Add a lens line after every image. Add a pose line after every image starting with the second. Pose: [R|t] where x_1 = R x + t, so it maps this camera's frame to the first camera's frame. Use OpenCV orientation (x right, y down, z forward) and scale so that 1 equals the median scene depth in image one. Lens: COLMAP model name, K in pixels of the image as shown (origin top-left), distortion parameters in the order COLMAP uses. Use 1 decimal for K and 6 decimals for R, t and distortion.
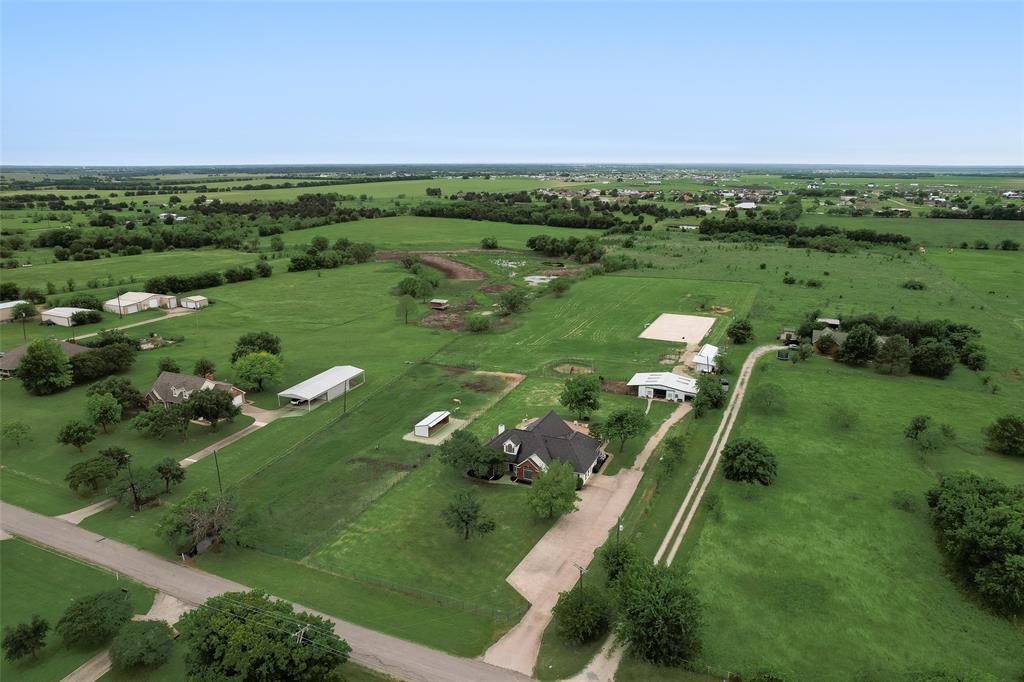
lens RADIAL K [[660.2, 0, 512.0], [0, 660.2, 341.0], [0, 0, 1]] dist [-0.072264, 0.071497]
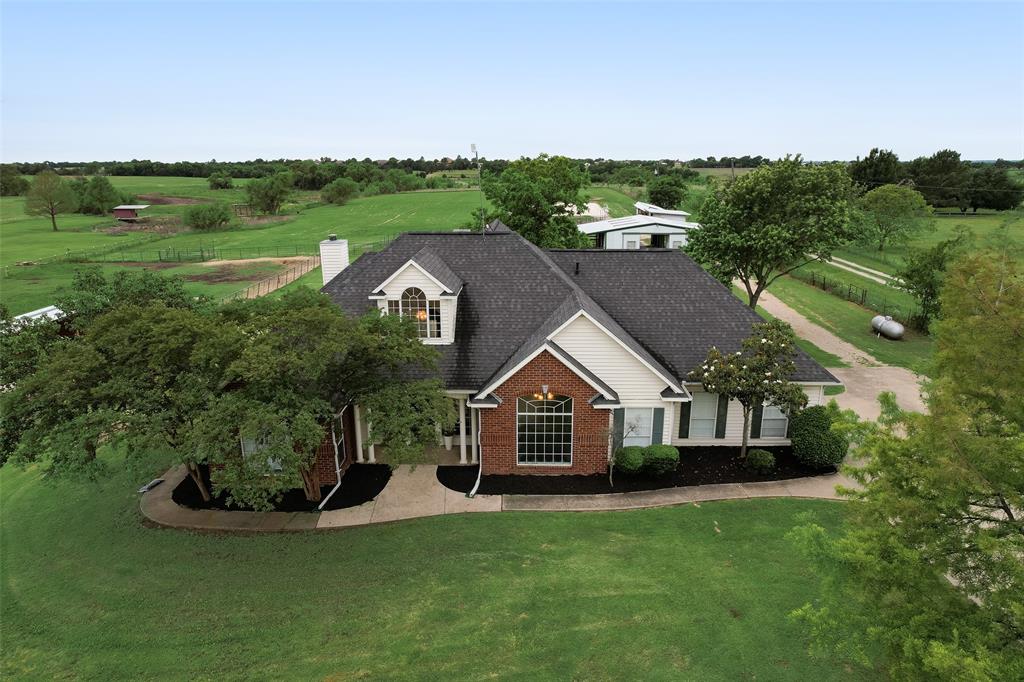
lens RADIAL K [[660.2, 0, 512.0], [0, 660.2, 341.0], [0, 0, 1]] dist [-0.072264, 0.071497]
pose [[0.927733, -0.102247, 0.358968, -0.032874], [0.102444, 0.994566, 0.018527, 0.128572], [-0.358911, 0.019586, 0.933166, 0.623744]]
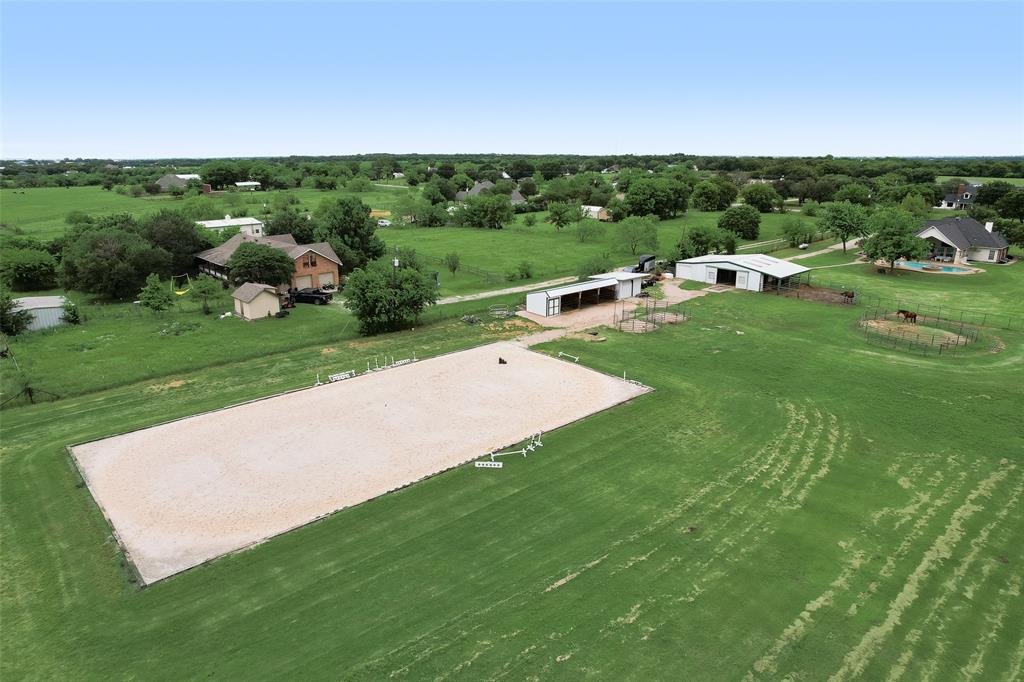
lens RADIAL K [[660.2, 0, 512.0], [0, 660.2, 341.0], [0, 0, 1]] dist [-0.072264, 0.071497]
pose [[-0.921441, -0.106805, 0.373548, 0.203490], [0.103362, 0.859431, 0.500695, -0.215291], [-0.374516, 0.499972, -0.780875, 1.664661]]
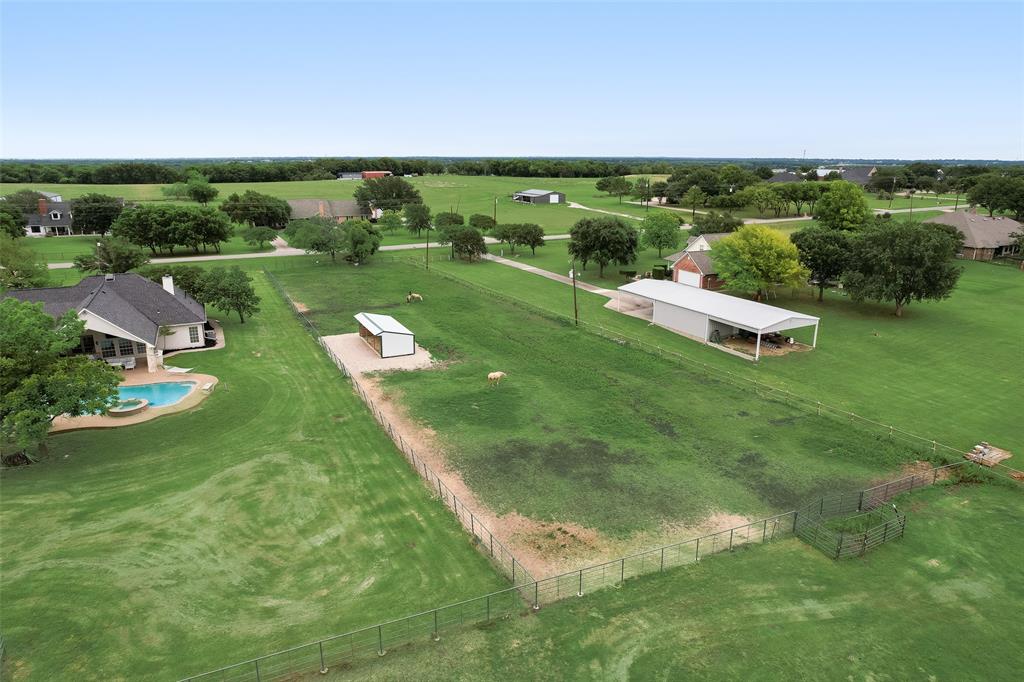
lens RADIAL K [[660.2, 0, 512.0], [0, 660.2, 341.0], [0, 0, 1]] dist [-0.072264, 0.071497]
pose [[-0.659946, 0.202146, -0.723607, 0.154664], [-0.200955, 0.880540, 0.429262, -0.089363], [0.723939, 0.428702, -0.540487, 1.207262]]
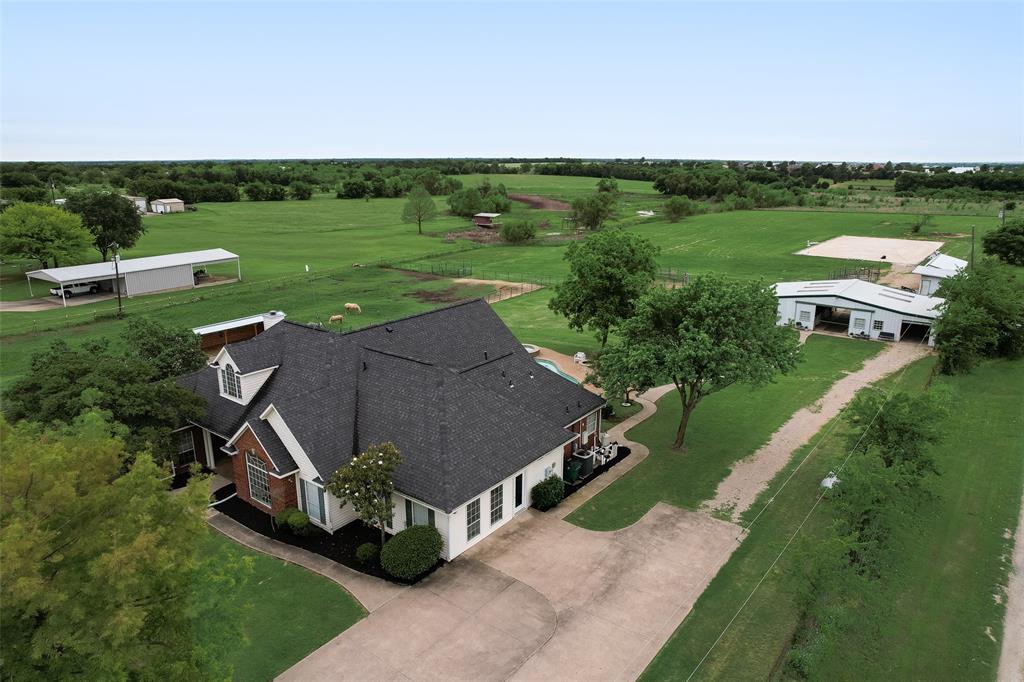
lens RADIAL K [[667.7, 0, 512.0], [0, 667.7, 341.0], [0, 0, 1]] dist [-0.076695, 0.062162]
pose [[0.972052, 0.064656, -0.225685, 0.129022], [-0.064498, 0.997885, 0.008082, 0.103734], [0.225730, 0.006700, 0.974167, 0.576667]]
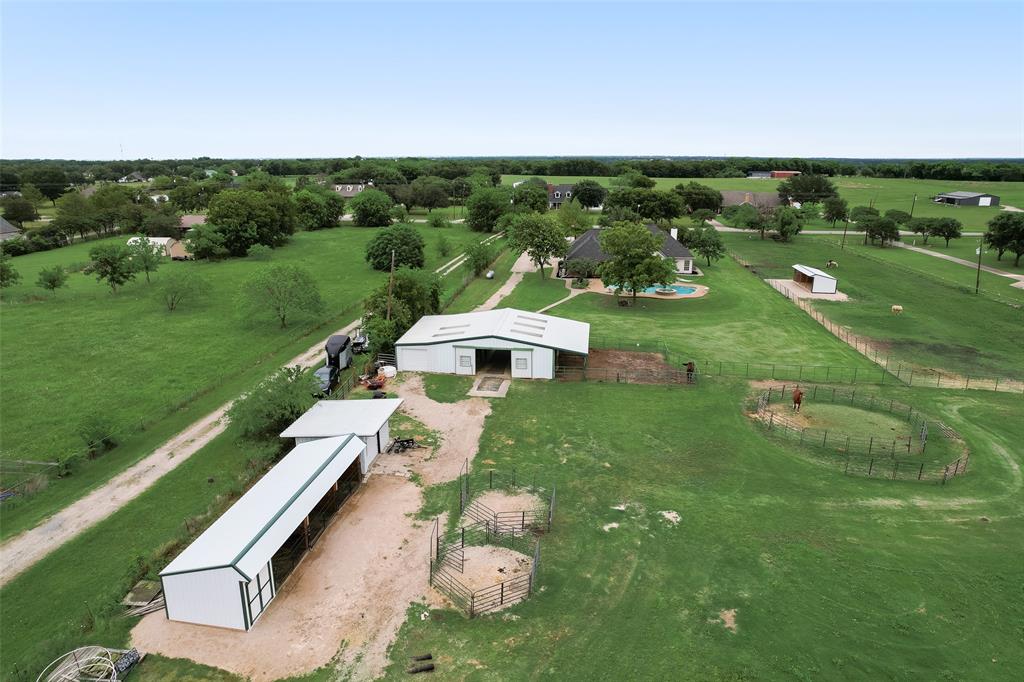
lens RADIAL K [[660.2, 0, 512.0], [0, 660.2, 341.0], [0, 0, 1]] dist [-0.072264, 0.071497]
pose [[-0.960772, 0.074375, -0.267180, 0.342137], [-0.074641, 0.858481, 0.507384, -0.132687], [0.267106, 0.507423, -0.819254, 1.371830]]
